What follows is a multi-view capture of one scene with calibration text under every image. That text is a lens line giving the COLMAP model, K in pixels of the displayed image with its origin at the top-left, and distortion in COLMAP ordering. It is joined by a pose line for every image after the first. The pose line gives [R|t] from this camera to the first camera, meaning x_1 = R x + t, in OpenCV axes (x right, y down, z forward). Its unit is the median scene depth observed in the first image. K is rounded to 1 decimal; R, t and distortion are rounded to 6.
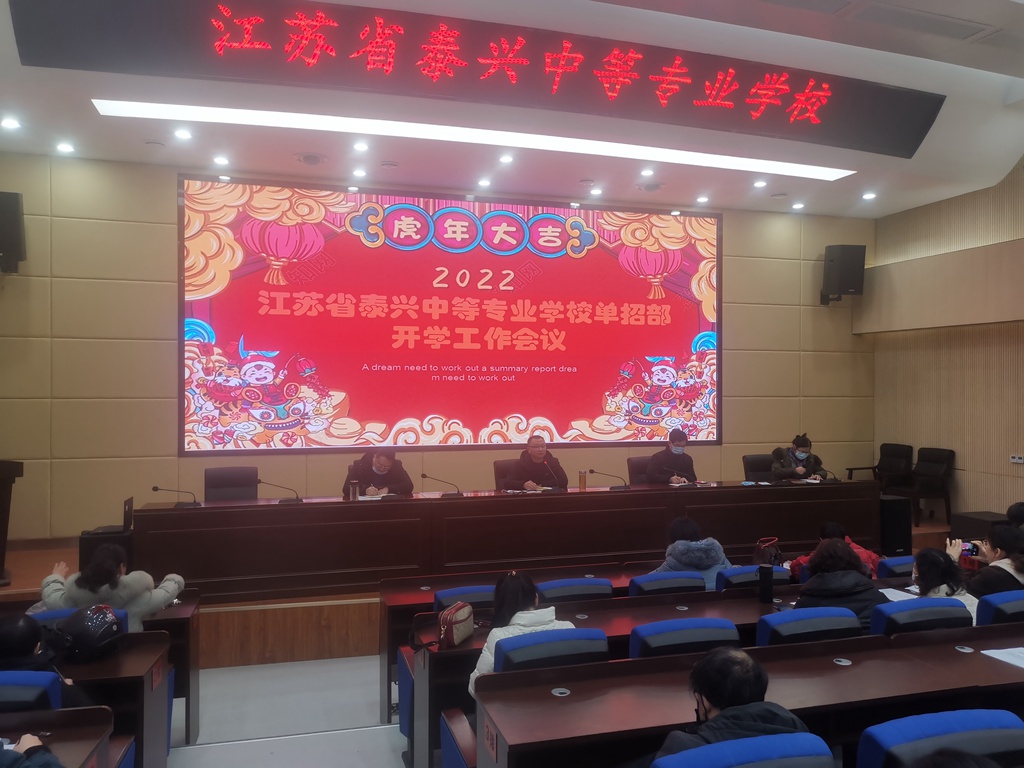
lens RADIAL K [[813.5, 0, 522.9], [0, 813.5, 390.7], [0, 0, 1]] dist [0.023697, -0.010126]
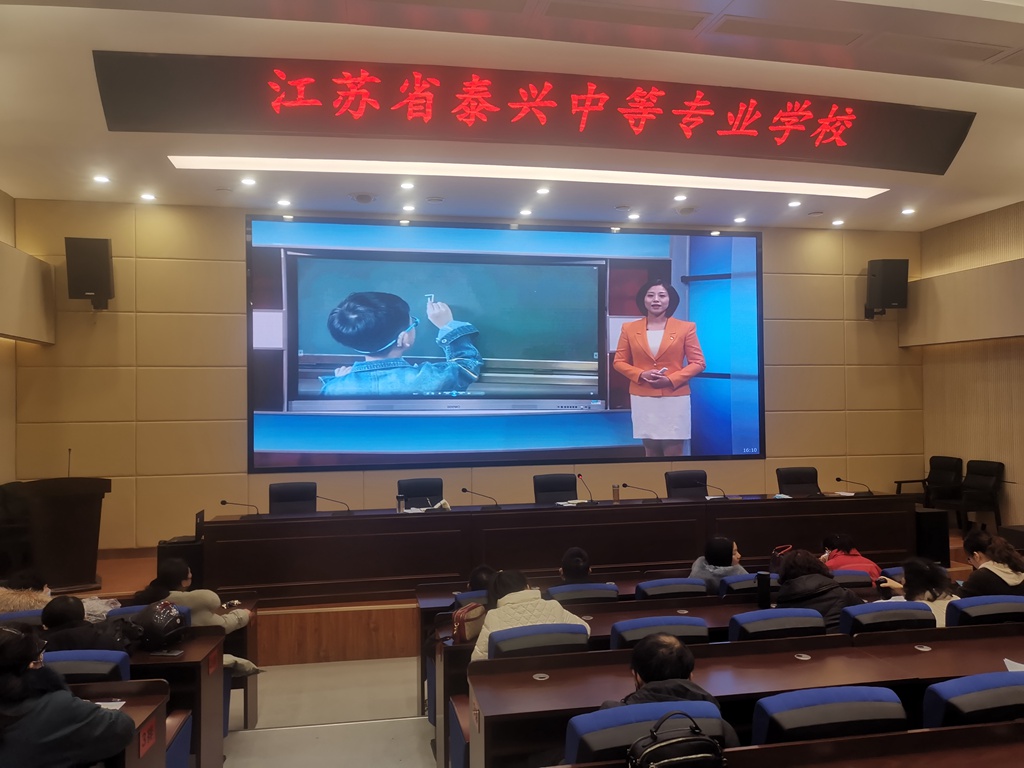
lens RADIAL K [[813.5, 0, 520.6], [0, 813.5, 387.5], [0, 0, 1]] dist [0.023697, -0.010126]
pose [[0.995764, -0.015021, -0.090716, 0.048166], [0.013127, 0.999684, -0.021438, -0.006488], [0.091009, 0.020157, 0.995646, -0.061910]]
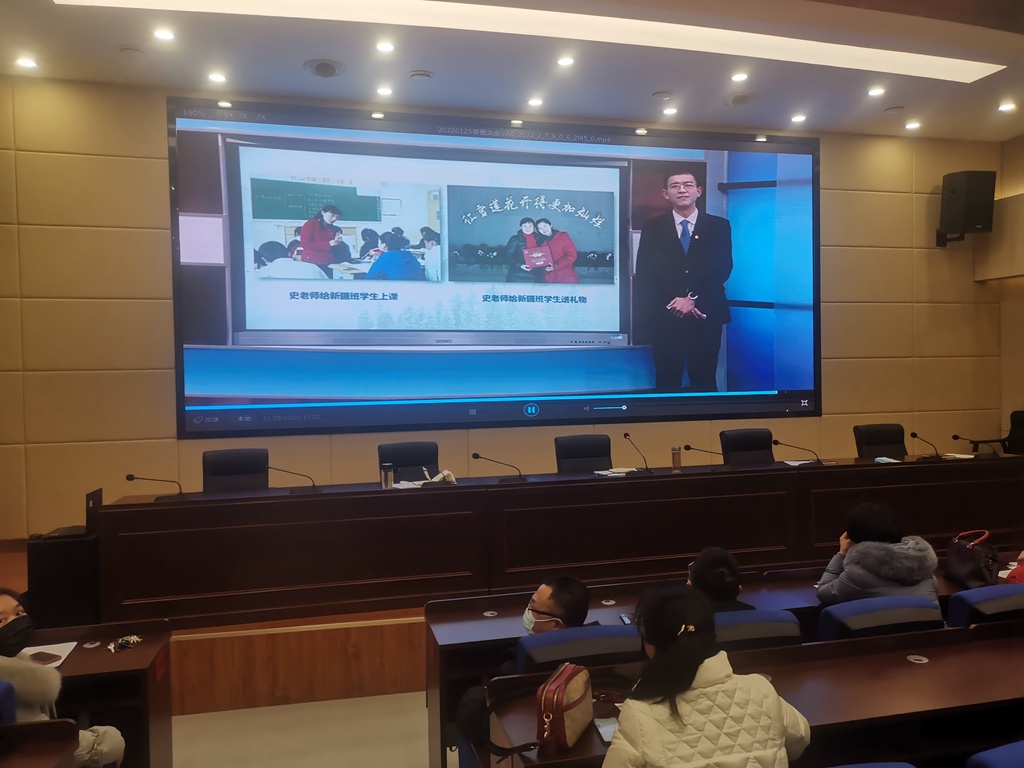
lens RADIAL K [[813.5, 0, 520.3], [0, 813.5, 392.0], [0, 0, 1]] dist [0.023697, -0.010126]
pose [[0.998894, -0.019707, -0.042696, -0.042300], [0.020557, 0.999597, 0.019567, 0.027546], [0.042293, -0.020423, 0.998897, 0.215060]]
